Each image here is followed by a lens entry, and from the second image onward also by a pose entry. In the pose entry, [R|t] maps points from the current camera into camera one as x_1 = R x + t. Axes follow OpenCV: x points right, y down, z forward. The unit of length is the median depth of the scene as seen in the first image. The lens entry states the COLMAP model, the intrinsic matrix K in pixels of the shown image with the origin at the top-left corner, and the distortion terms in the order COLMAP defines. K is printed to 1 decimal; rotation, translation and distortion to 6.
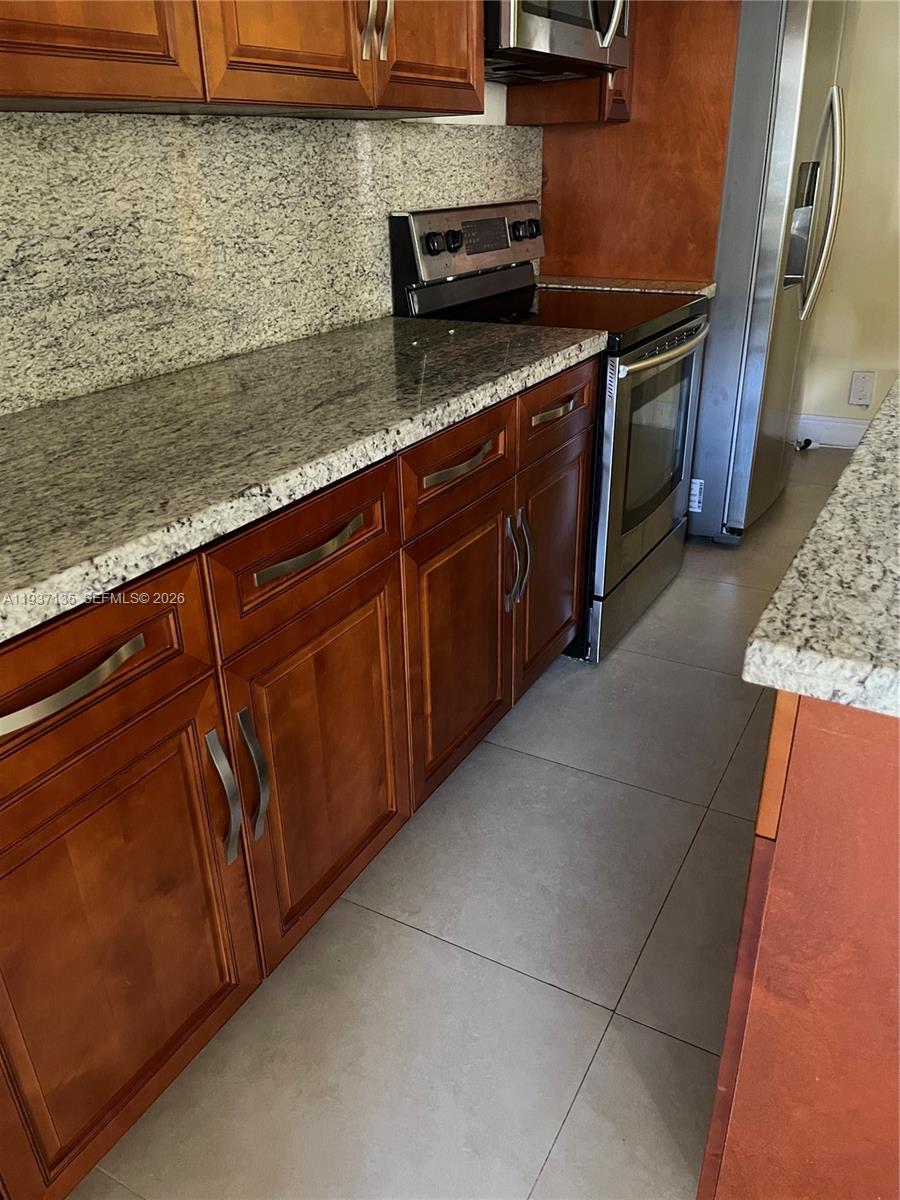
lens RADIAL K [[914.0, 0, 451.9], [0, 914.0, 606.3], [0, 0, 1]] dist [0.035744, -0.004818]
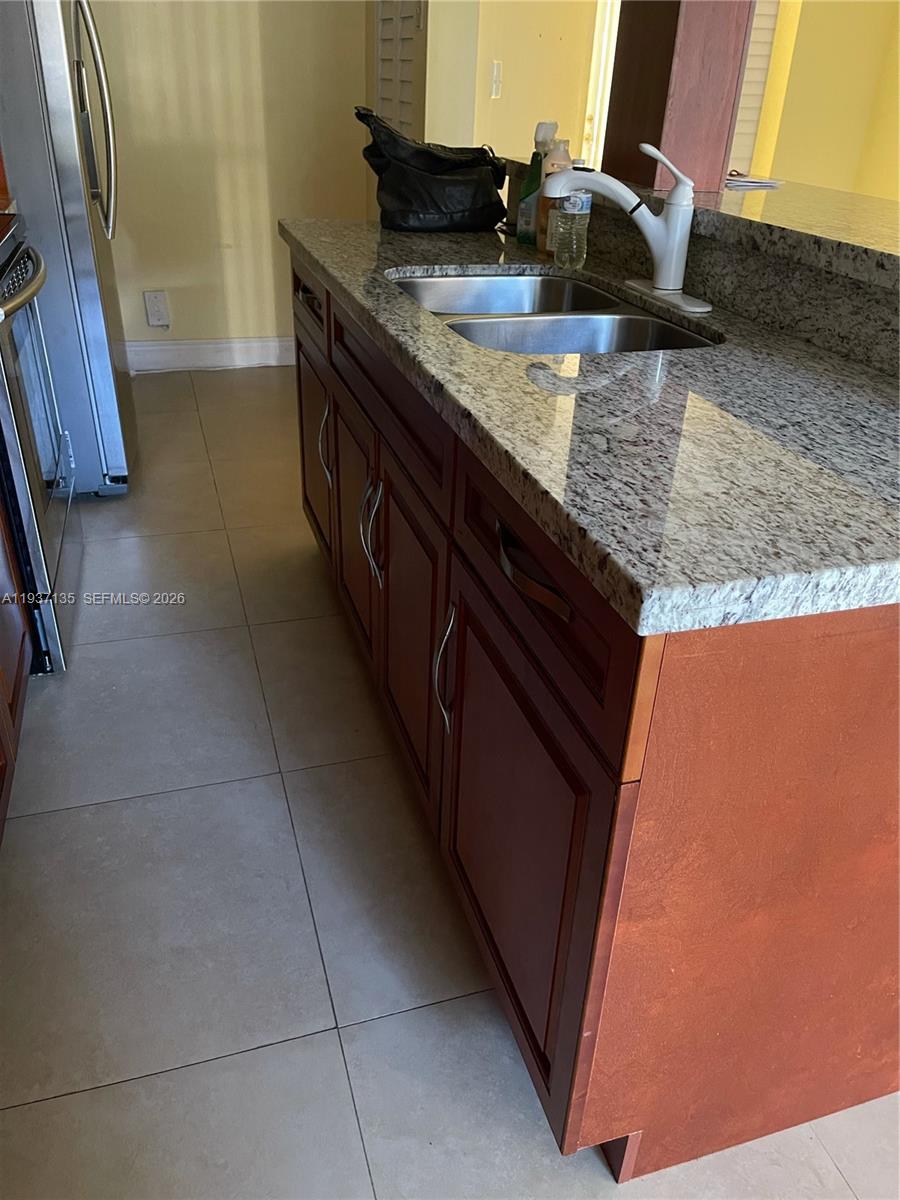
lens RADIAL K [[914.0, 0, 450.1], [0, 914.0, 600.0], [0, 0, 1]] dist [0.035744, -0.004818]
pose [[0.688349, -0.316335, 0.652769, -0.328870], [0.268450, 0.947100, 0.175887, -0.136696], [-0.673877, 0.054164, 0.736855, 0.380597]]
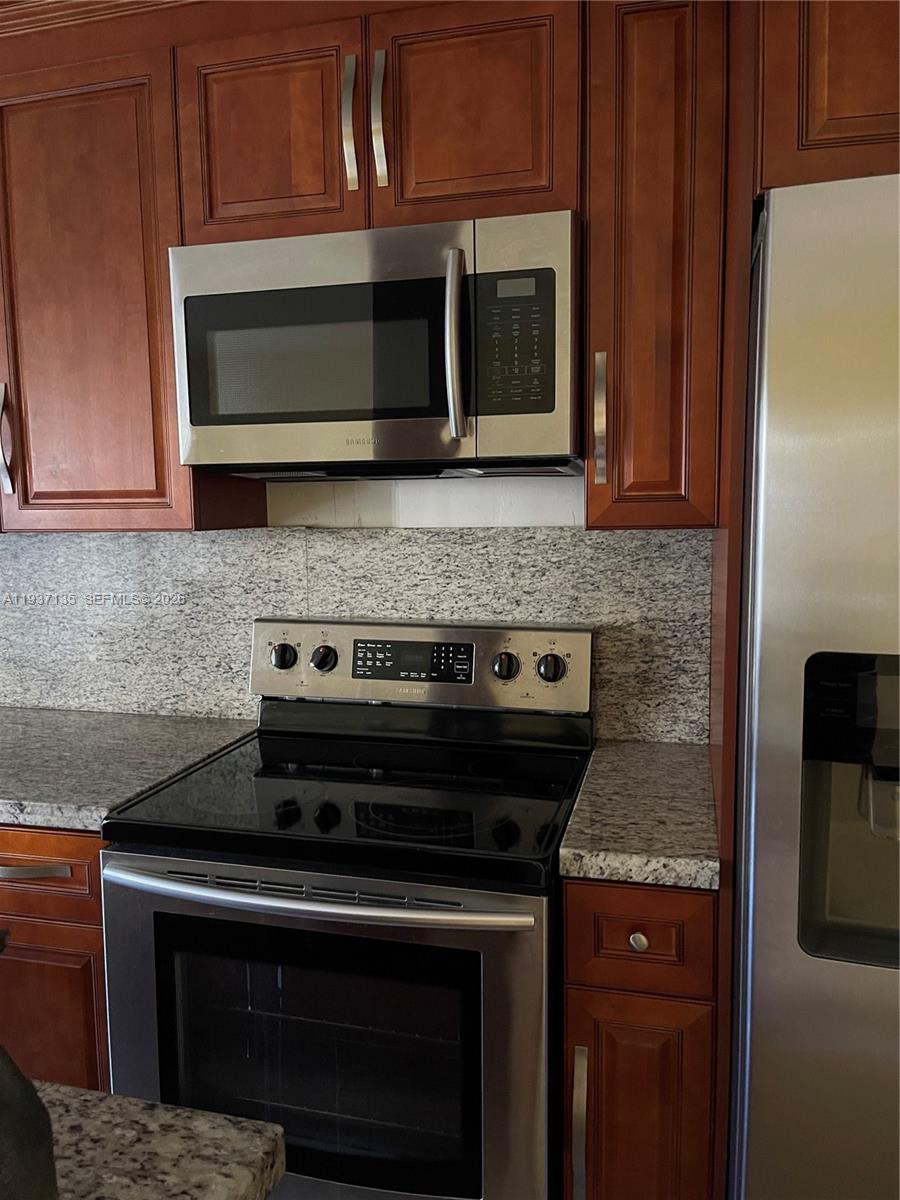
lens RADIAL K [[914.0, 0, 450.2], [0, 914.0, 596.3], [0, 0, 1]] dist [0.035744, -0.004818]
pose [[0.242233, 0.111832, -0.963752, 0.994597], [-0.420479, 0.907302, -0.000403, -0.612625], [0.874369, 0.405335, 0.266801, 1.067153]]
